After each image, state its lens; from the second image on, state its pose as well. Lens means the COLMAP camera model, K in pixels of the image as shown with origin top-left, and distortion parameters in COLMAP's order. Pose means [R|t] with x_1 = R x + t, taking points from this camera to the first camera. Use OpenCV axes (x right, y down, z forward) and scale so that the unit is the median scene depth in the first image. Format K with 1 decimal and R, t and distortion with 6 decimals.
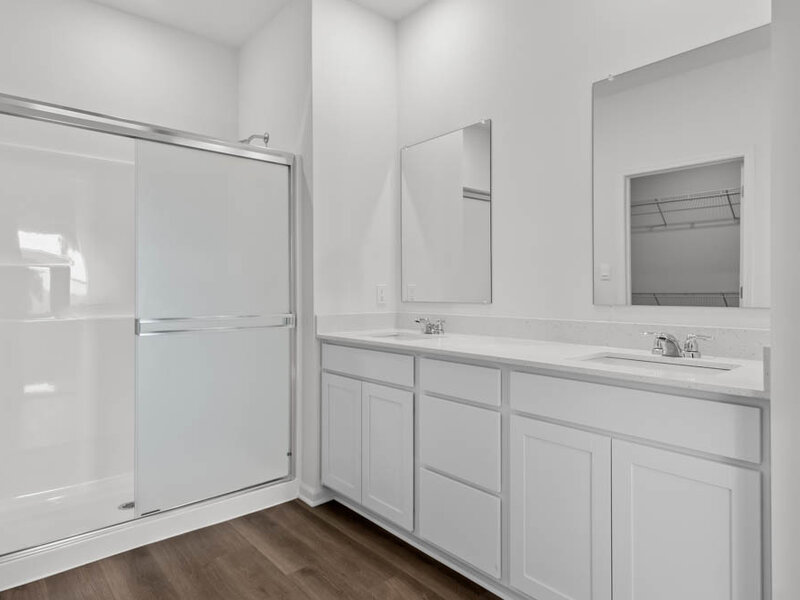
lens RADIAL K [[487.5, 0, 400.0], [0, 487.5, 300.0], [0, 0, 1]] dist [-0.001181, 0.000010]
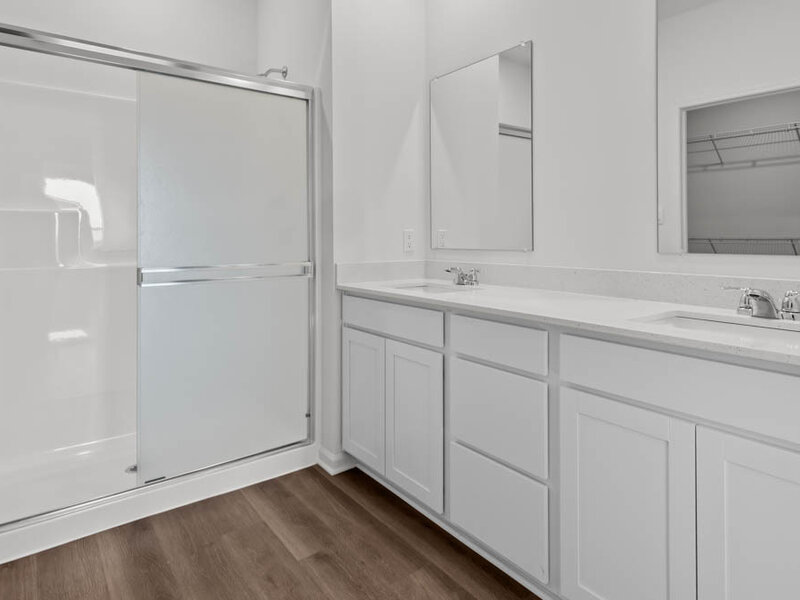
lens RADIAL K [[487.2, 0, 402.9], [0, 487.2, 242.2], [0, 0, 1]] dist [-0.000674, -0.000482]
pose [[0.998115, -0.001156, -0.061361, 0.008171], [0.000723, 0.999975, -0.007083, -0.002648], [0.061368, 0.007025, 0.998091, 0.111597]]
